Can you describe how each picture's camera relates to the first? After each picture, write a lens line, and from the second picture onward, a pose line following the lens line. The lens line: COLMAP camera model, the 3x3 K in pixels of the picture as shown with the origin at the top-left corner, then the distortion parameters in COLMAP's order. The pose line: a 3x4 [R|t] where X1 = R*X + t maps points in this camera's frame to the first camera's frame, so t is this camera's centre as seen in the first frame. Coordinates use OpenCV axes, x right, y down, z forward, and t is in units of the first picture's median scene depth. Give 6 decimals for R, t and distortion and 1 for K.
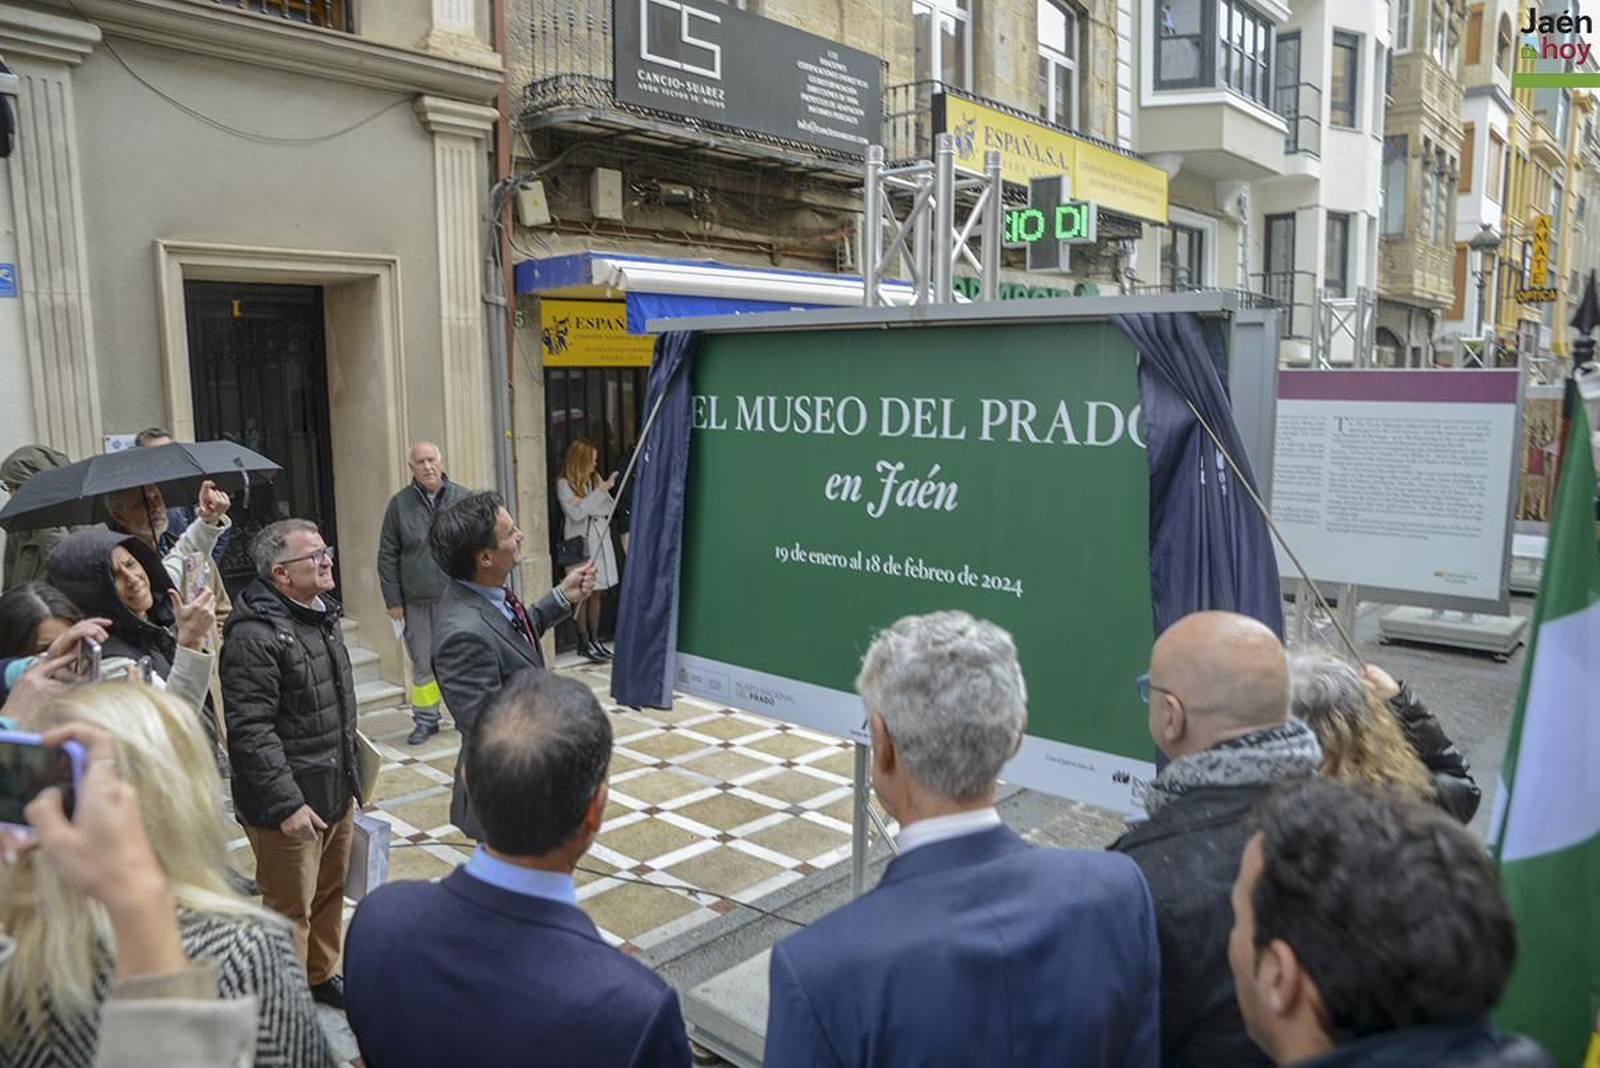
lens RADIAL K [[1129.9, 0, 800.0], [0, 1129.9, 534.0], [0, 0, 1]] dist [-0.134521, 0.101725]
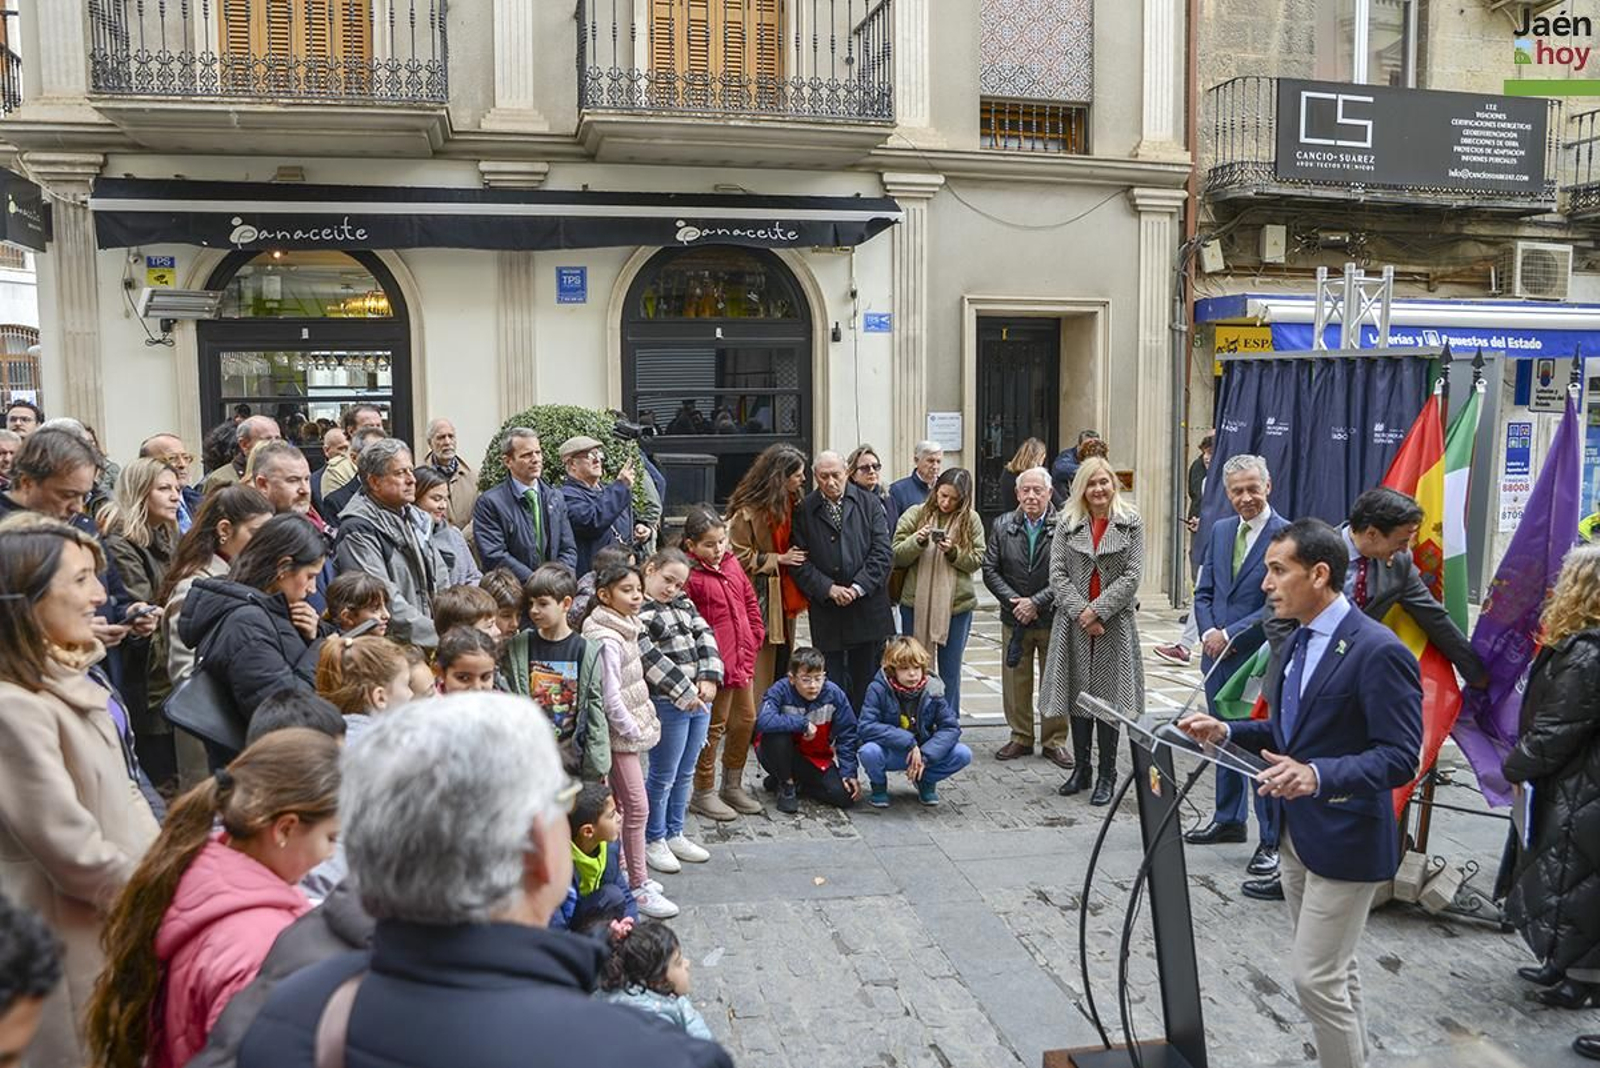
lens RADIAL K [[1129.9, 0, 800.0], [0, 1129.9, 534.0], [0, 0, 1]] dist [-0.134521, 0.101725]
pose [[0.805689, 0.082508, -0.586565, 0.176527], [-0.085236, 0.996094, 0.023035, 0.054203], [0.586175, 0.031437, 0.809575, -0.384895]]
